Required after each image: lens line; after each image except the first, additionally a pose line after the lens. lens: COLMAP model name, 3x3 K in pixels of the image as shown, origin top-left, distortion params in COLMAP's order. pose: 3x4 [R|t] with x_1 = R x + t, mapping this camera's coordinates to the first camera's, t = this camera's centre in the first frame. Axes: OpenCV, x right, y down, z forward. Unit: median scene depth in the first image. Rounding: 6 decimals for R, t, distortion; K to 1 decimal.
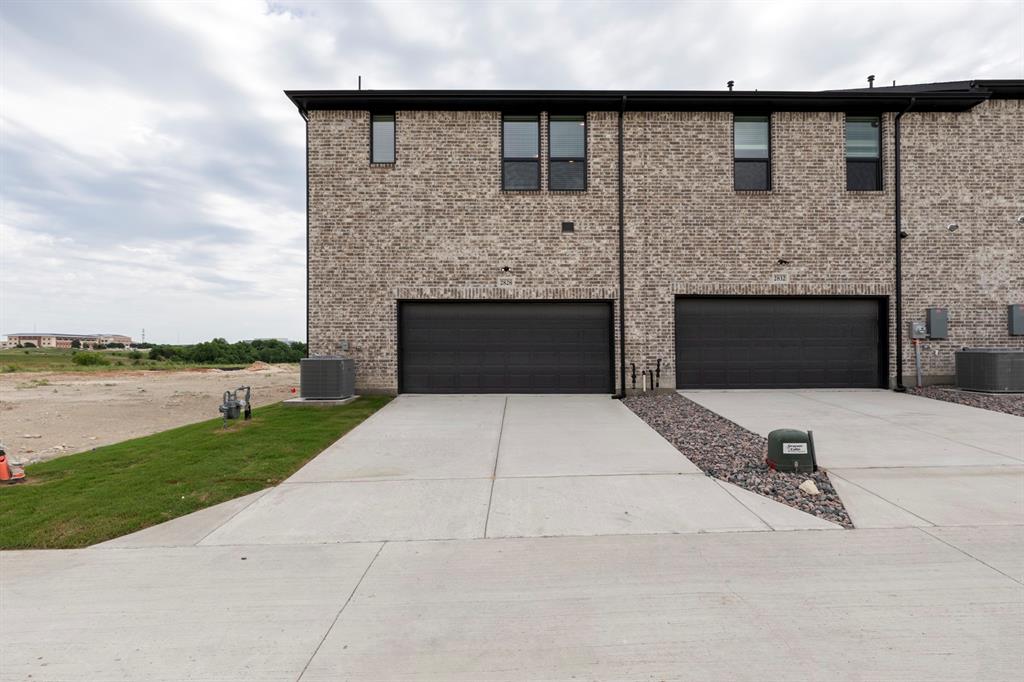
lens RADIAL K [[484.3, 0, 514.5], [0, 484.3, 327.9], [0, 0, 1]] dist [0.003319, -0.000059]
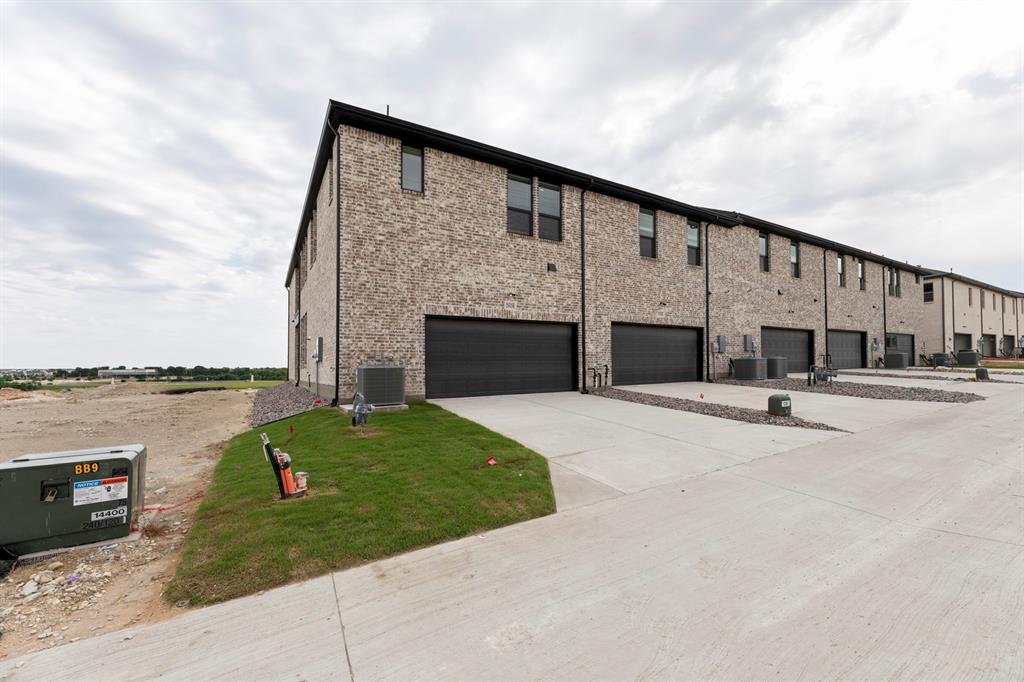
lens RADIAL K [[412.7, 0, 514.8], [0, 412.7, 348.1], [0, 0, 1]] dist [0.004545, 0.000288]
pose [[0.861340, 0.011228, 0.507904, -0.549969], [-0.007279, 0.999926, -0.009760, 0.026468], [-0.507976, 0.004709, 0.861358, 0.073323]]
